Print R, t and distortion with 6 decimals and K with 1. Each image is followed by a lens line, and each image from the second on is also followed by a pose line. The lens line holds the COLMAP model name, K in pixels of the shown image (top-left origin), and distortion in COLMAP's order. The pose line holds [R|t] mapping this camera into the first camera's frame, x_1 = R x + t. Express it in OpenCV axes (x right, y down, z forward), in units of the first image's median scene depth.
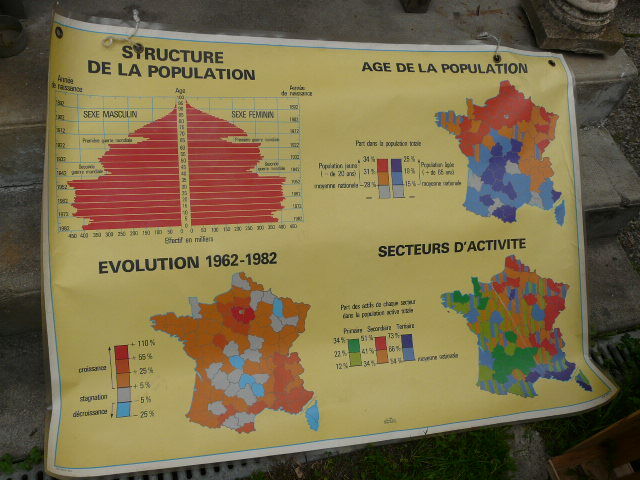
lens RADIAL K [[529.3, 0, 320.0], [0, 529.3, 240.0], [0, 0, 1]] dist [-0.090050, 0.099347]
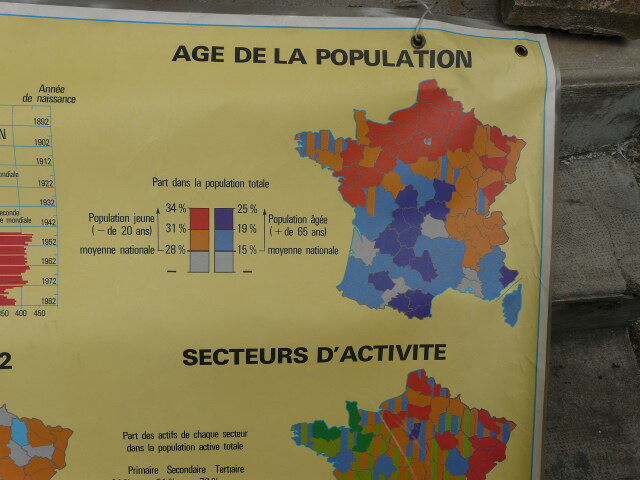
lens RADIAL K [[529.3, 0, 320.0], [0, 529.3, 240.0], [0, 0, 1]] dist [-0.090050, 0.099347]
pose [[0.990267, 0.071164, -0.119615, 0.320441], [-0.062367, 0.995174, 0.075751, -0.165604], [0.124429, -0.067554, 0.989926, 0.395561]]
